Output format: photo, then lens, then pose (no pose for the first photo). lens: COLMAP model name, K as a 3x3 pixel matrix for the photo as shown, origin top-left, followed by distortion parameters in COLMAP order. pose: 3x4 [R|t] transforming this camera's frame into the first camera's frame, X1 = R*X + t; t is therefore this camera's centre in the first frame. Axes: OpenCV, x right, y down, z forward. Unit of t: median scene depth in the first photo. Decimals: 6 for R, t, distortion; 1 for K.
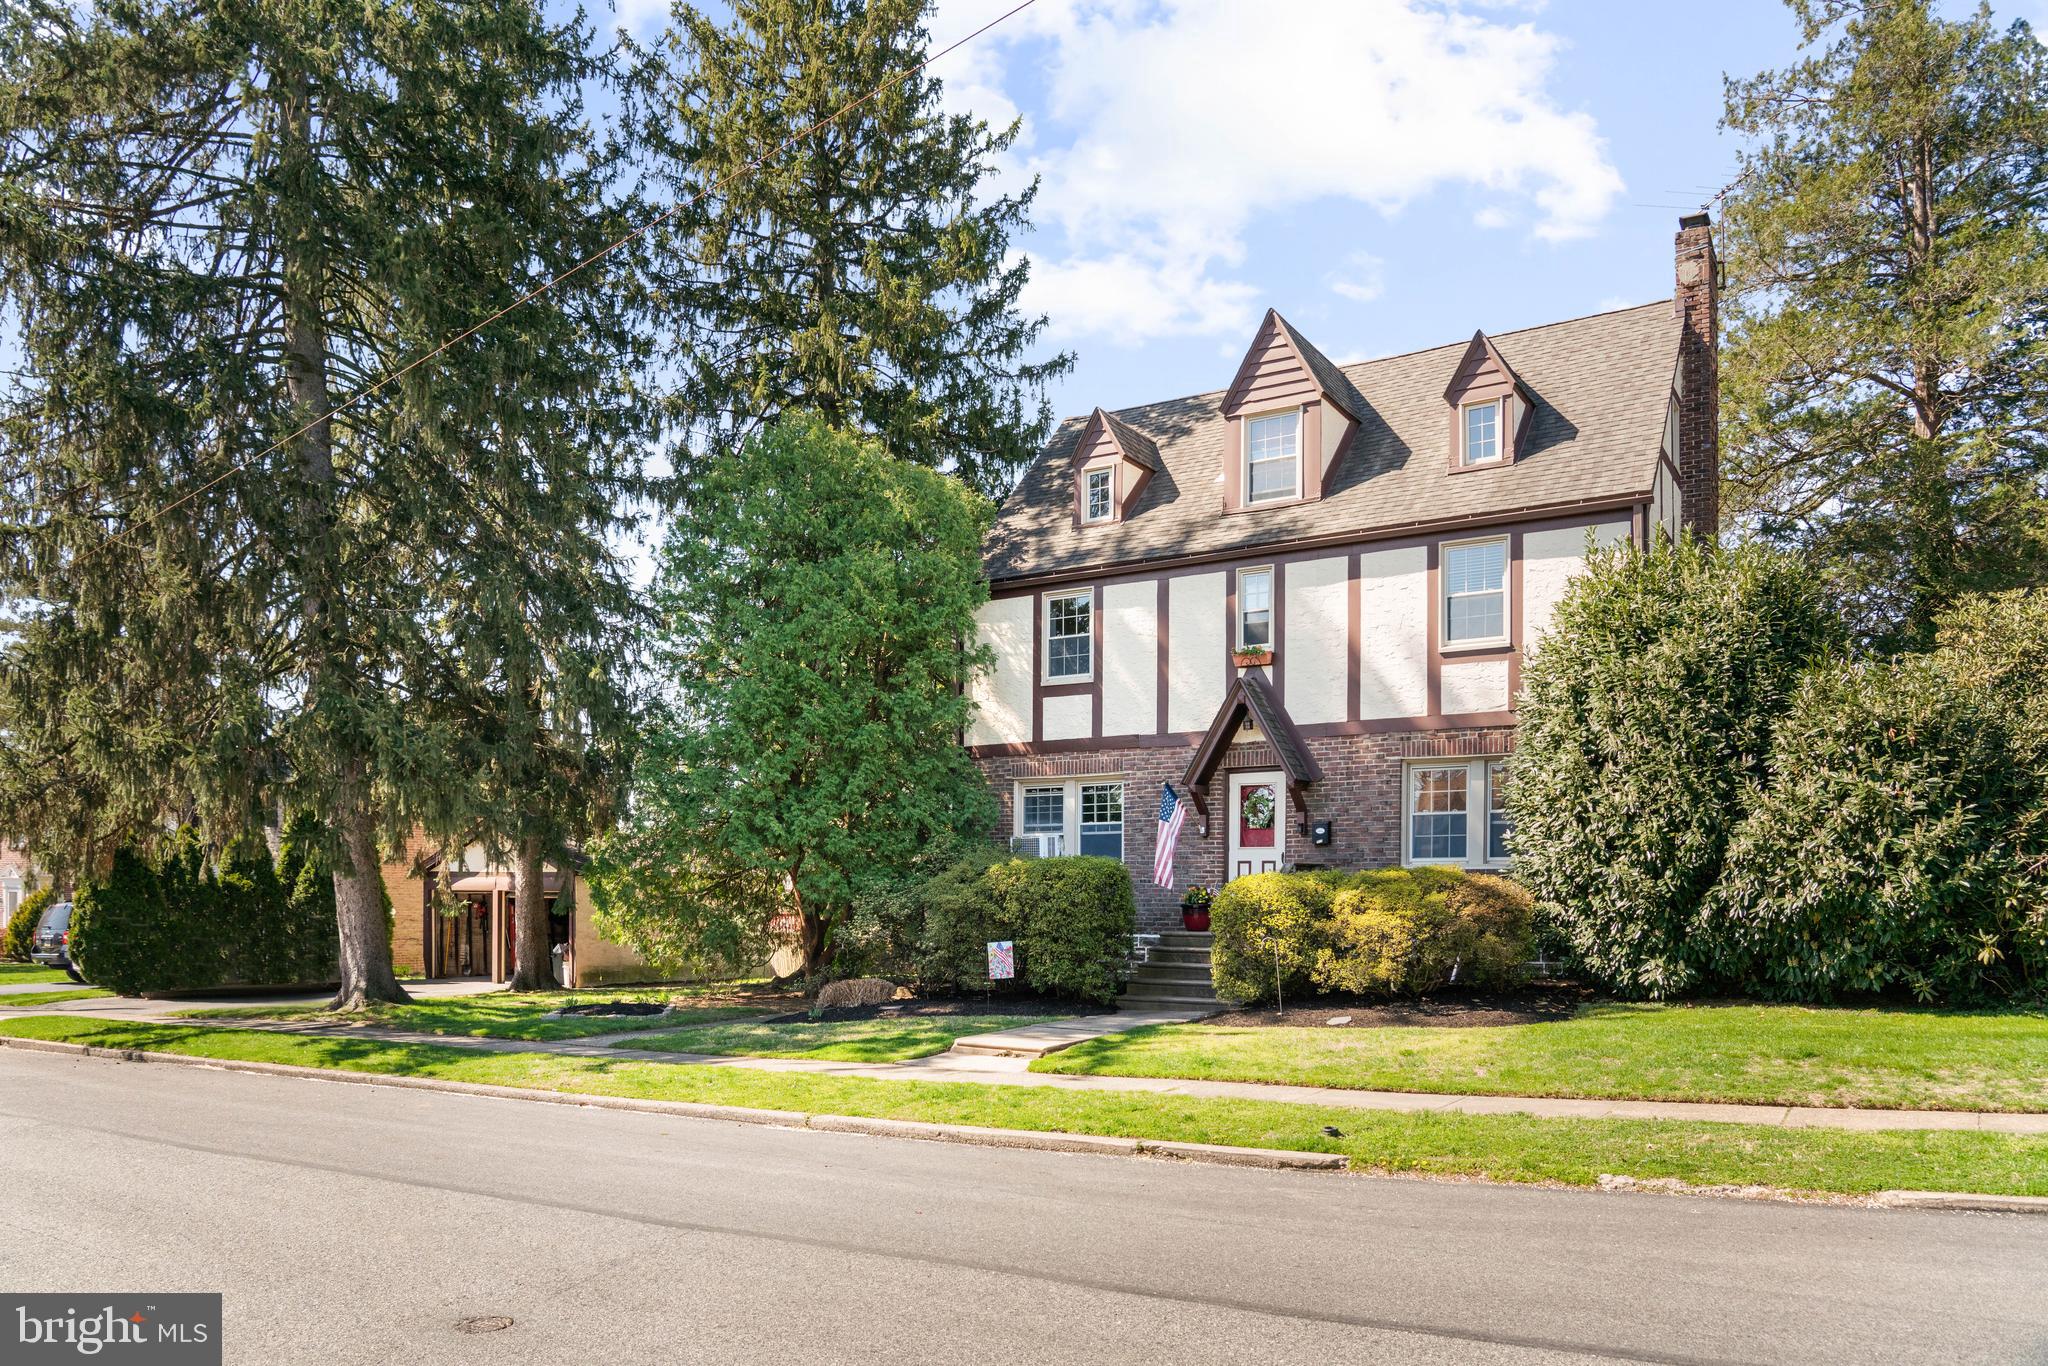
lens RADIAL K [[1488.2, 0, 1024.0], [0, 1488.2, 683.0], [0, 0, 1]] dist [-0.060202, 0.001188]
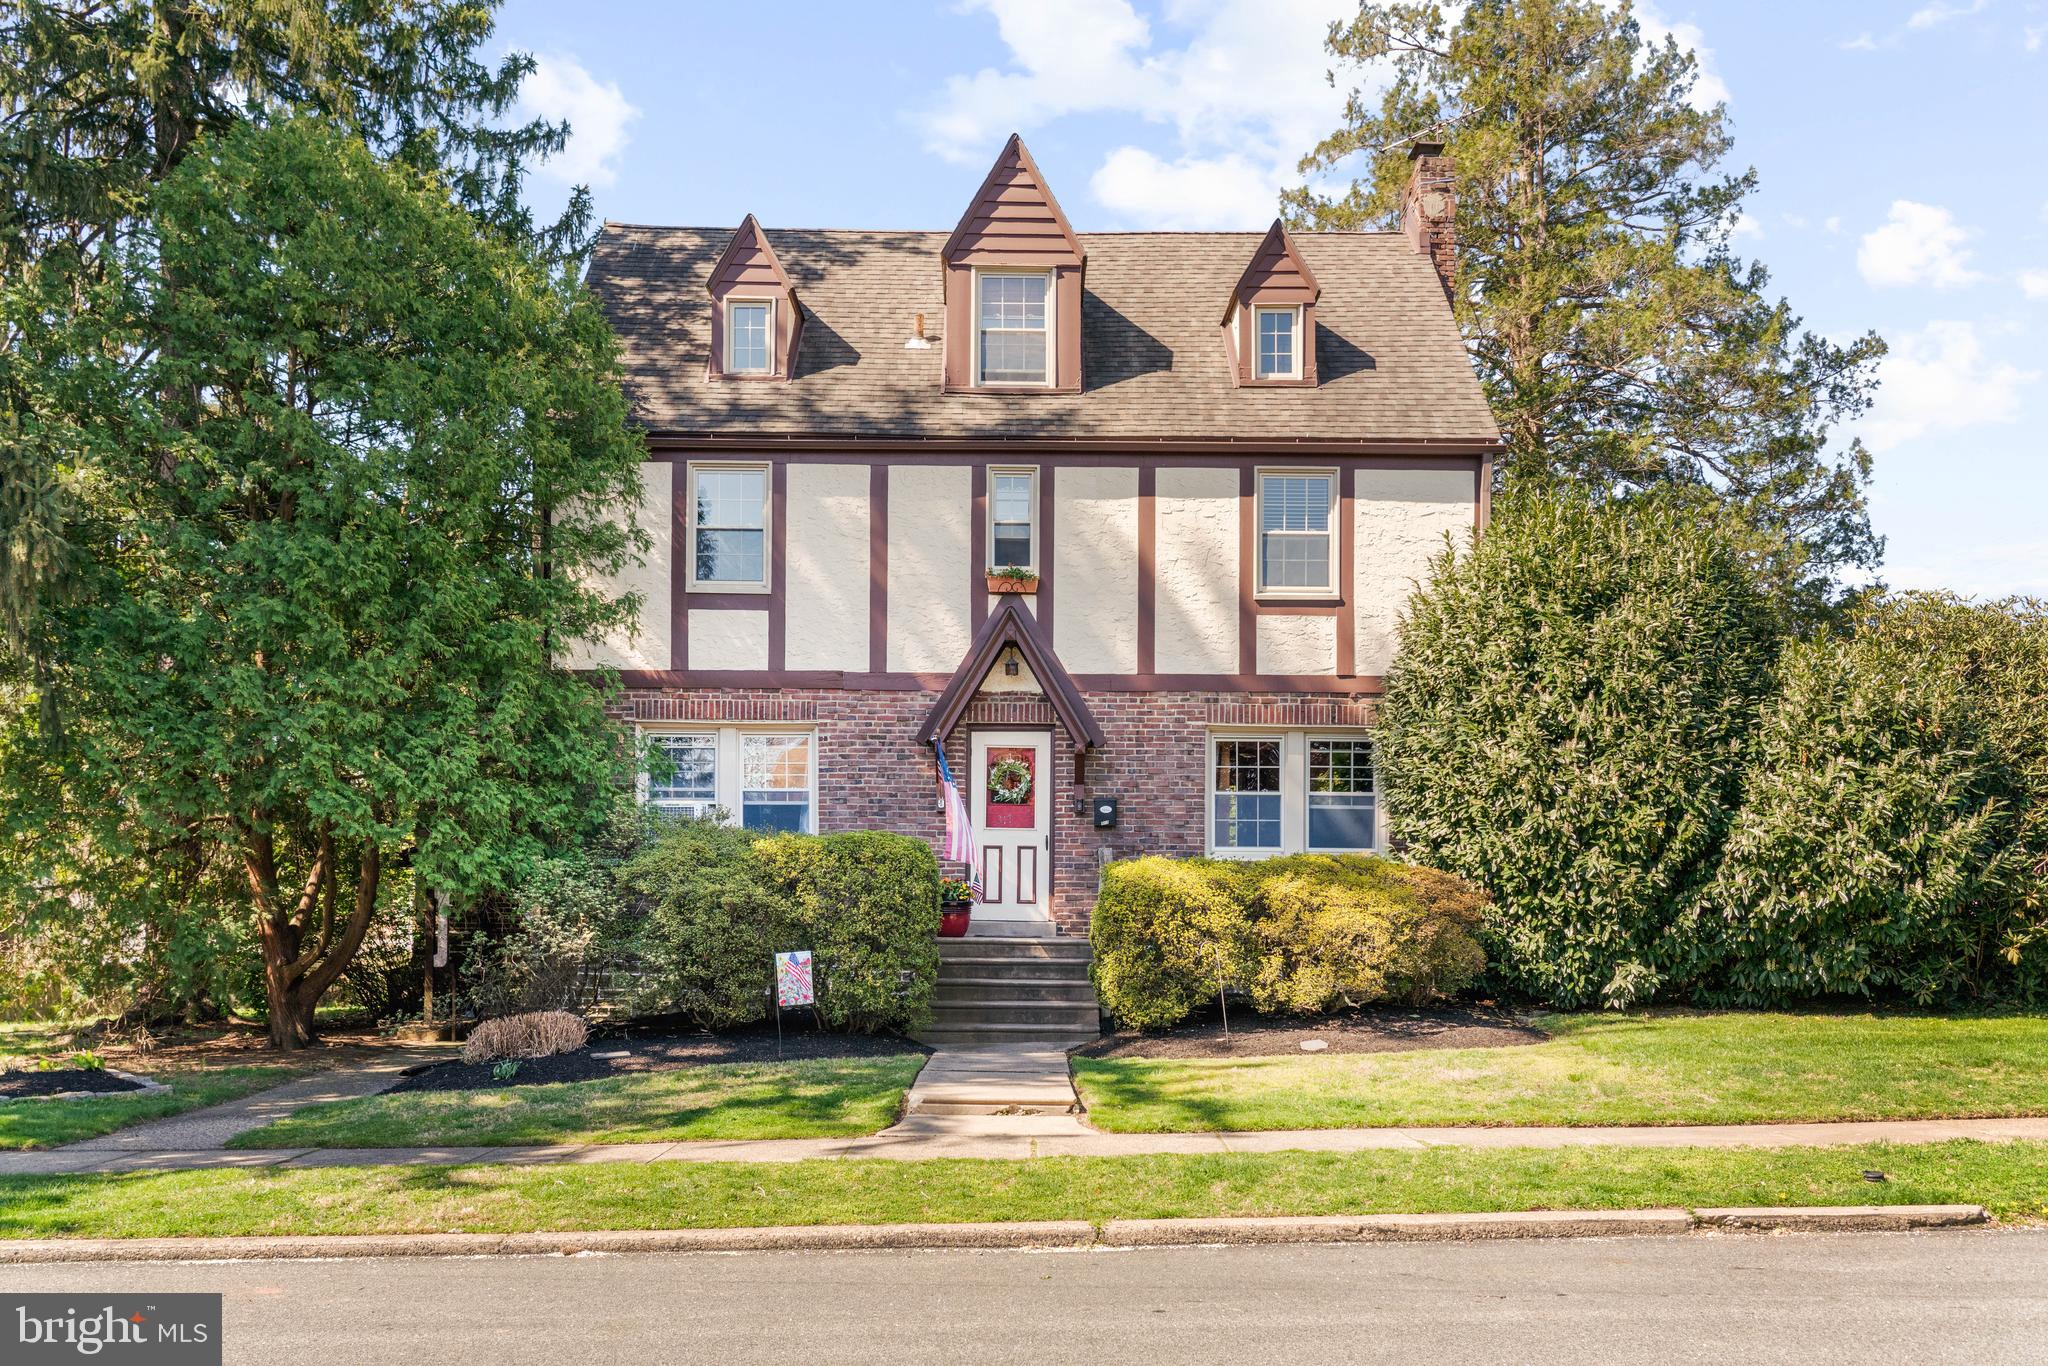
lens RADIAL K [[1752.6, 0, 1024.0], [0, 1752.6, 715.5], [0, 0, 1]] dist [-0.004798, 0.007197]
pose [[0.828656, 0.064635, 0.556014, -0.358781], [-0.082566, 0.996560, 0.007206, 0.046936], [-0.553635, -0.051879, 0.831142, 0.253600]]
